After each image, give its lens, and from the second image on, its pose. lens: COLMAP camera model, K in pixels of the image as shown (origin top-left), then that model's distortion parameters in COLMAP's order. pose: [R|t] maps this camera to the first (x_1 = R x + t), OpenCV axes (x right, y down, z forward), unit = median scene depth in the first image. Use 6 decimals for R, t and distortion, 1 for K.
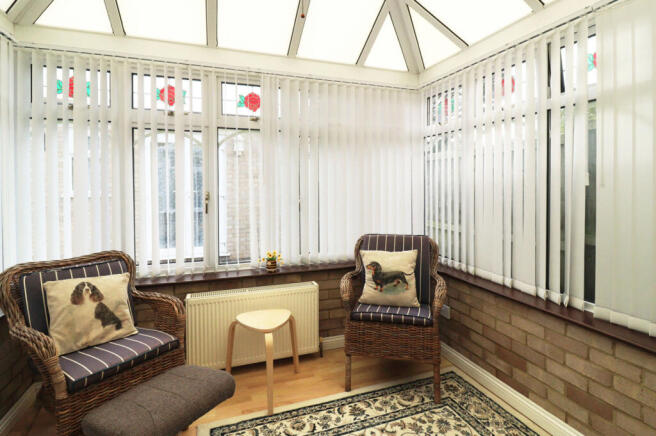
lens RADIAL K [[334.4, 0, 327.8], [0, 334.4, 192.9], [0, 0, 1]] dist [-0.000198, -0.013475]
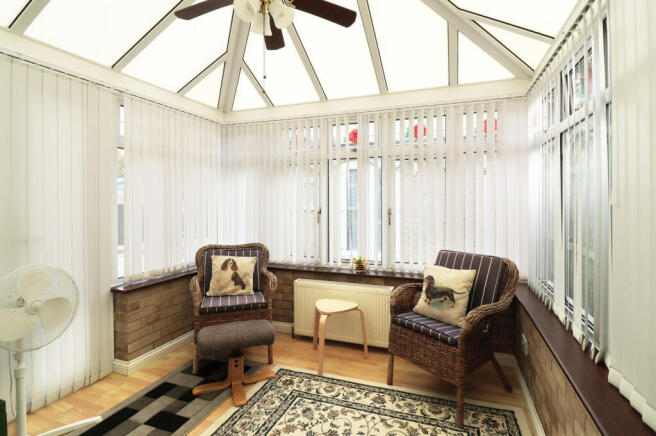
lens RADIAL K [[305.9, 0, 329.4], [0, 305.9, 203.4], [0, 0, 1]] dist [-0.001936, -0.009384]
pose [[0.782573, 0.003754, -0.622547, 0.576042], [-0.011755, 0.999893, -0.008746, -0.010876], [0.622447, 0.014162, 0.782533, 0.057082]]
